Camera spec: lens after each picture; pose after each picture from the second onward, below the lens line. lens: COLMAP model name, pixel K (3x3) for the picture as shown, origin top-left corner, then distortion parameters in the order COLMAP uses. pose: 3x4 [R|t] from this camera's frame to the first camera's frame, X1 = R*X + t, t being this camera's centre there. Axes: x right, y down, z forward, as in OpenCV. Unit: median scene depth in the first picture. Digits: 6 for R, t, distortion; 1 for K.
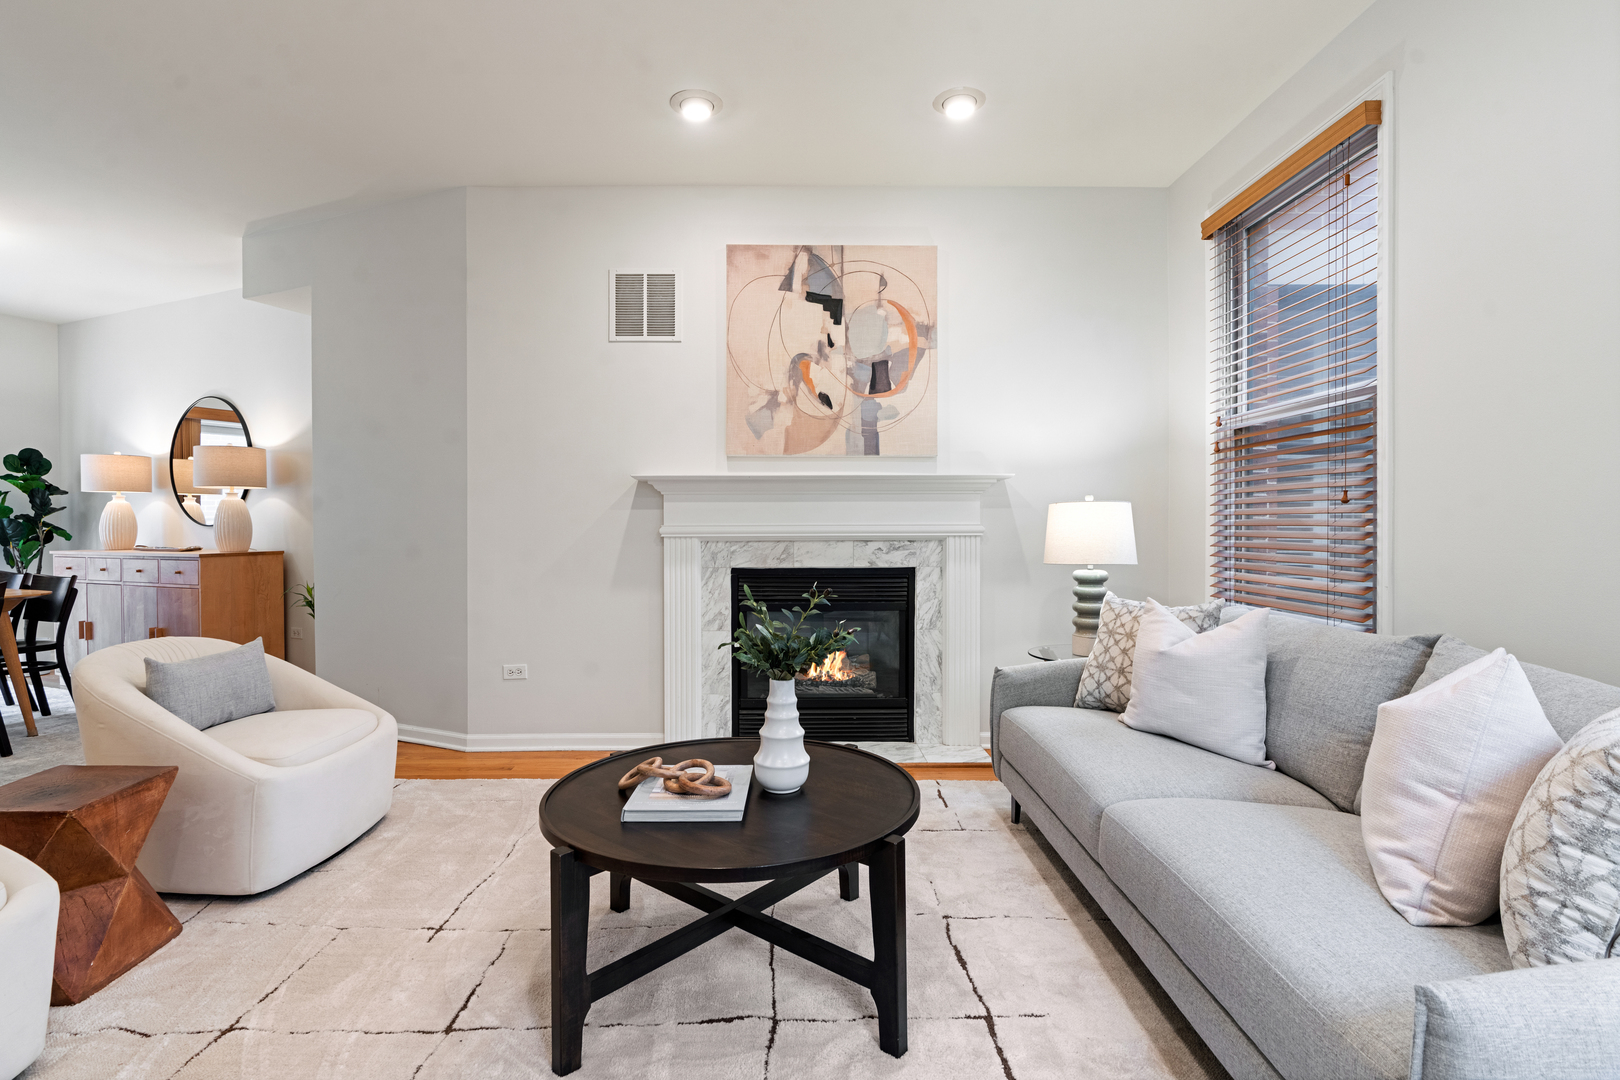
lens RADIAL K [[782.3, 0, 808.6], [0, 782.3, 529.3], [0, 0, 1]] dist [-0.002064, 0.001335]
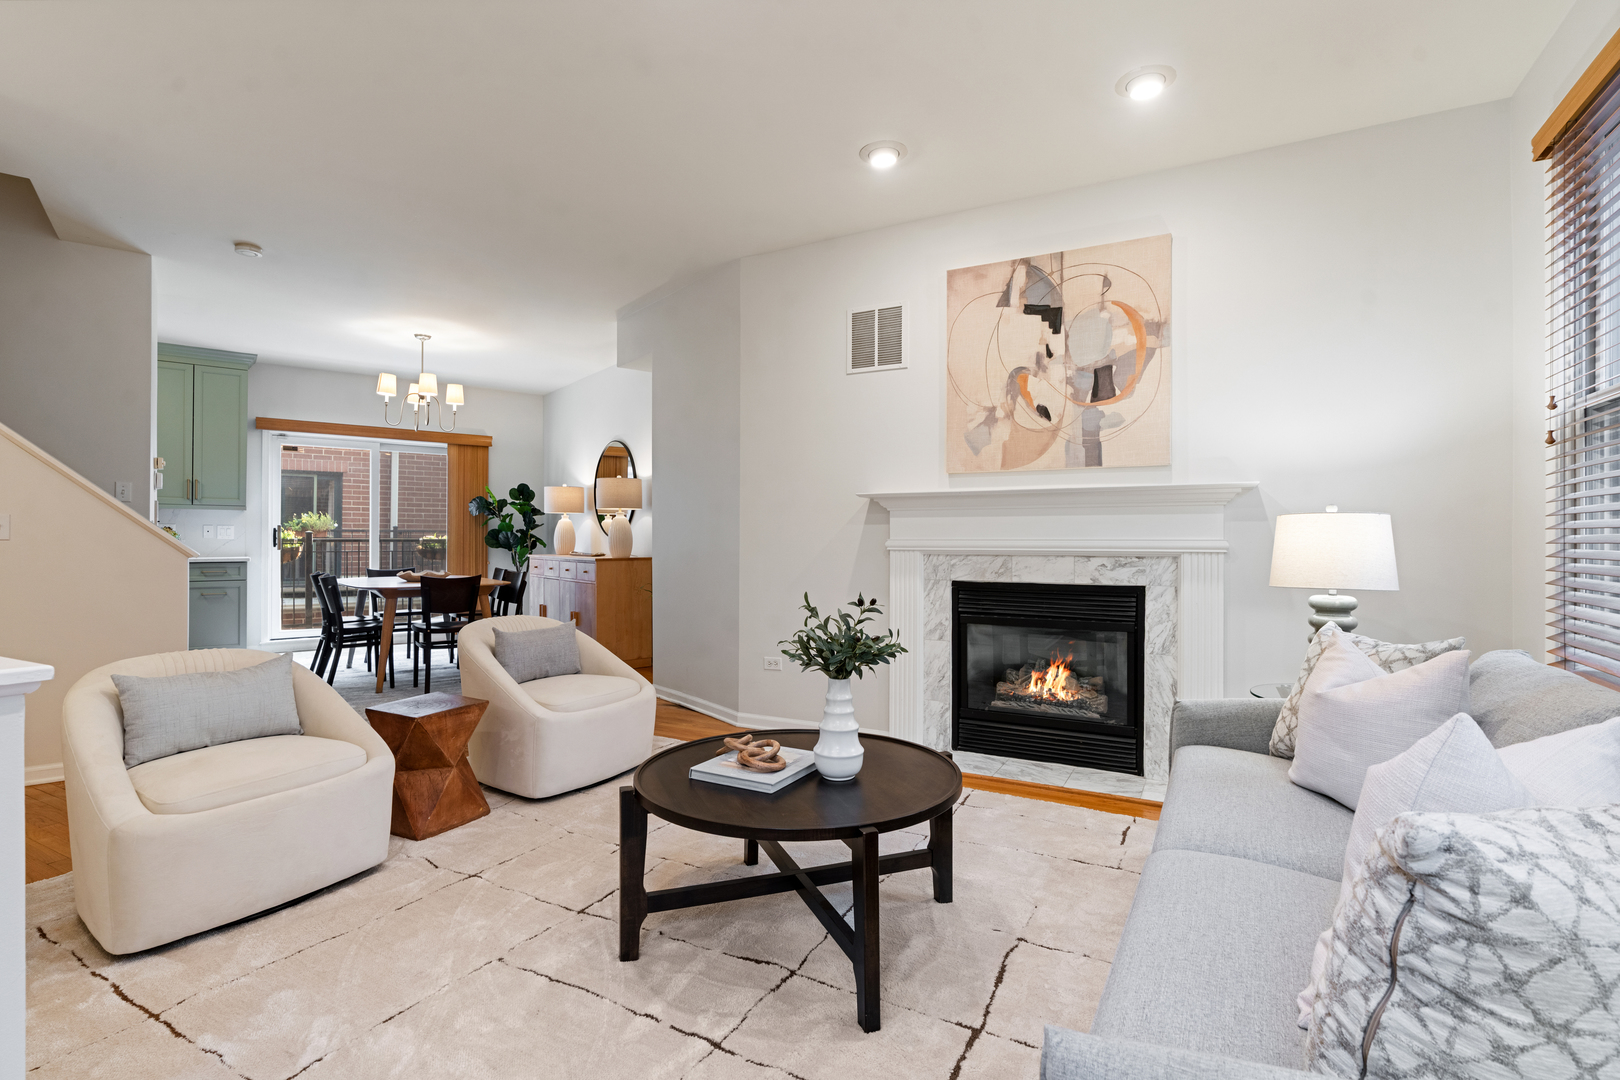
lens RADIAL K [[777.9, 0, 804.0], [0, 777.9, 535.0], [0, 0, 1]] dist [0.001265, 0.000152]
pose [[0.870140, 0.002542, -0.492798, 0.240941], [-0.007232, 0.999945, -0.007610, -0.001619], [0.492751, 0.010186, 0.870110, 0.005462]]
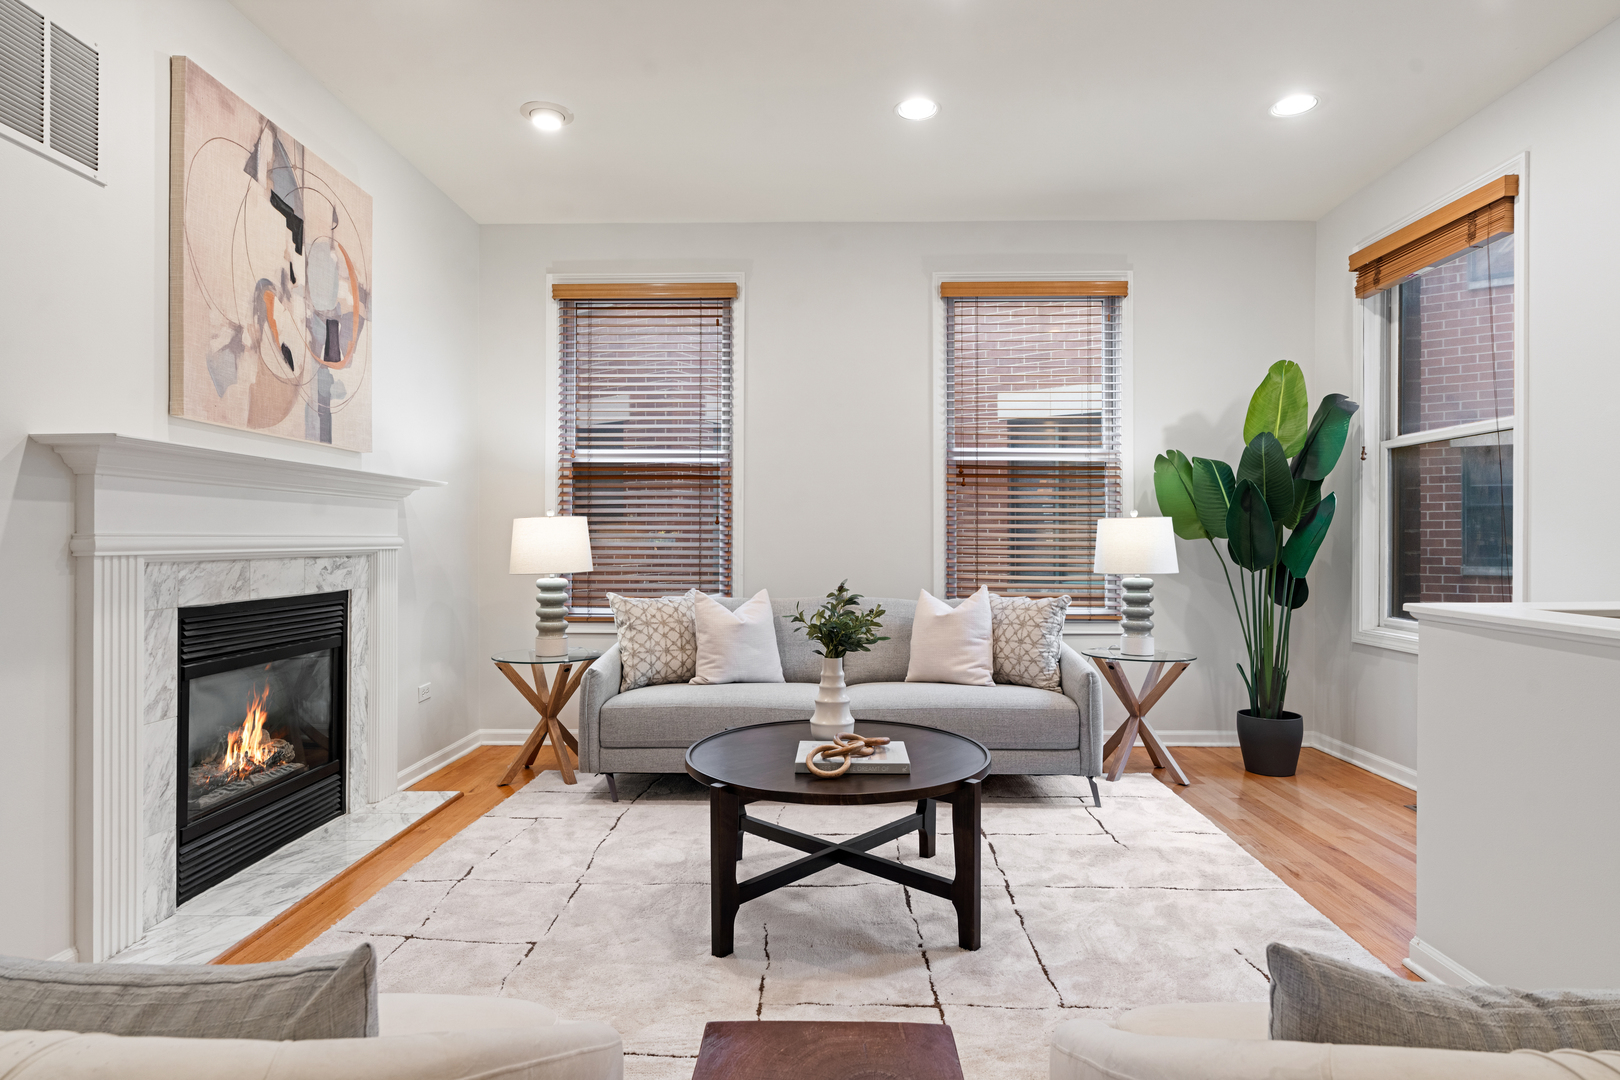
lens RADIAL K [[879.1, 0, 810.0], [0, 879.1, 540.0], [0, 0, 1]] dist [0.000339, 0.001302]
pose [[0.036963, 0.002579, 0.999313, -0.743260], [0.006214, 0.999977, -0.002810, 0.003511], [-0.999297, 0.006314, 0.036947, 0.507759]]
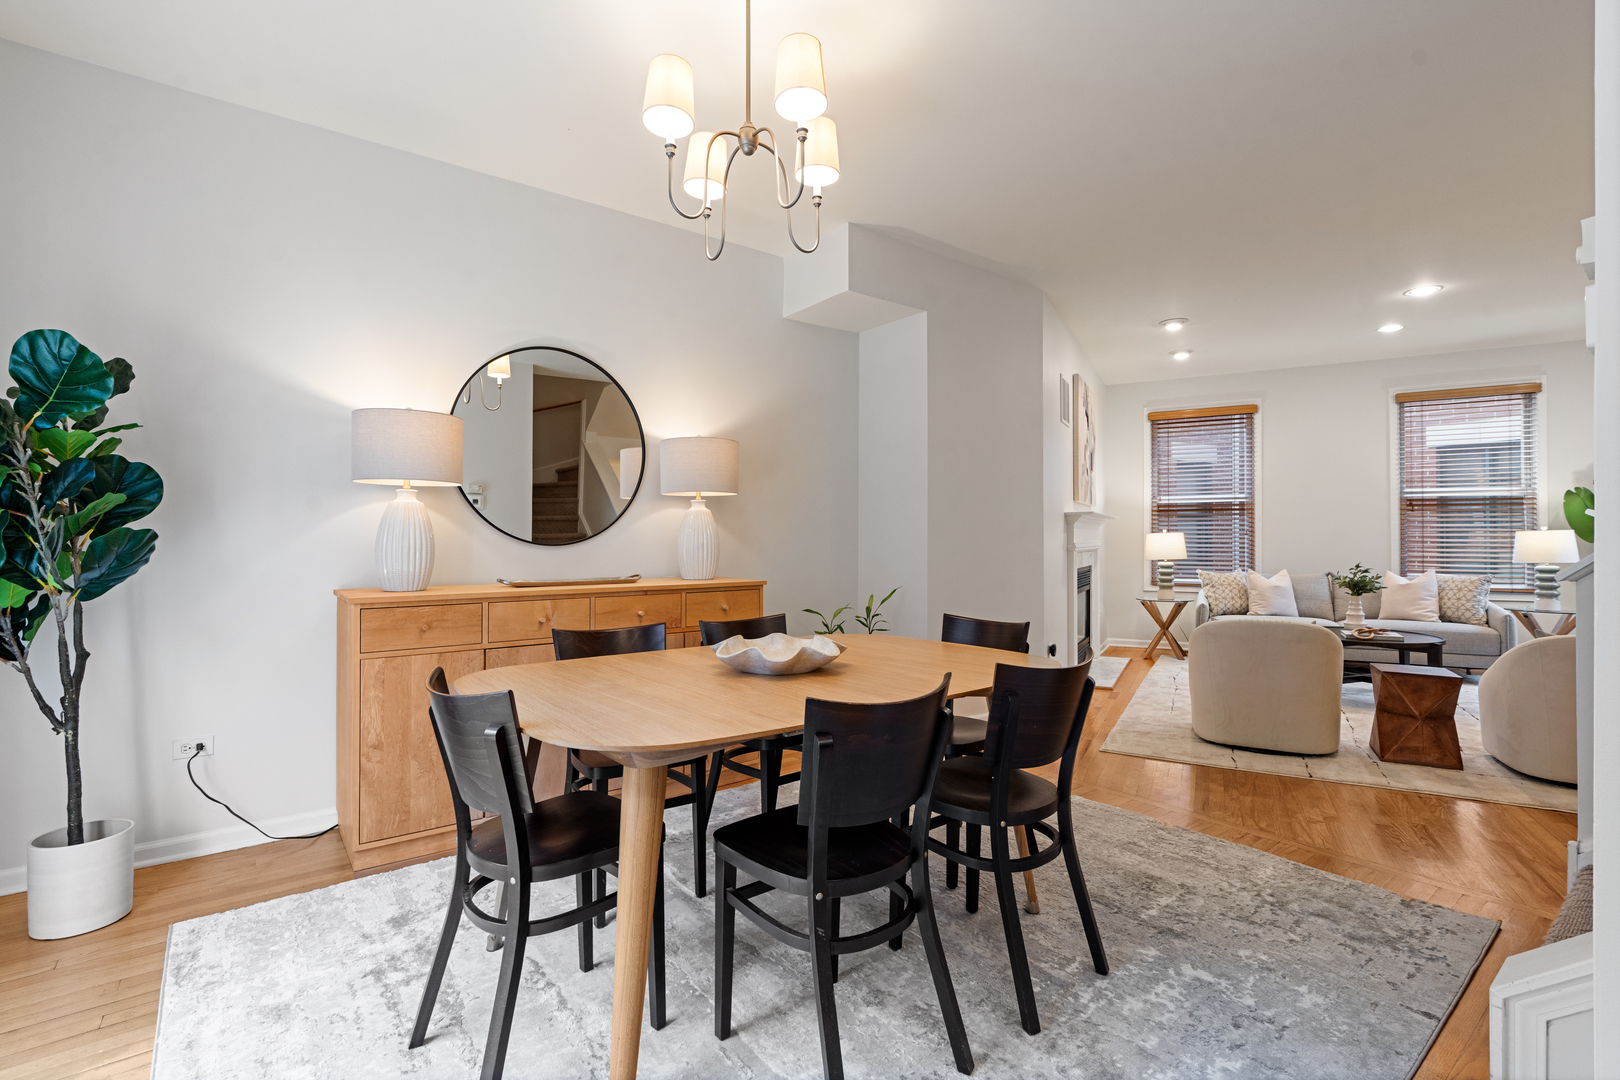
lens RADIAL K [[745.8, 0, 811.7], [0, 745.8, 534.2], [0, 0, 1]] dist [-0.001957, 0.009053]
pose [[0.479472, 0.007241, 0.877528, -1.760662], [0.007544, 0.999895, -0.012373, -0.008635], [-0.877525, 0.012553, 0.479367, 0.741634]]
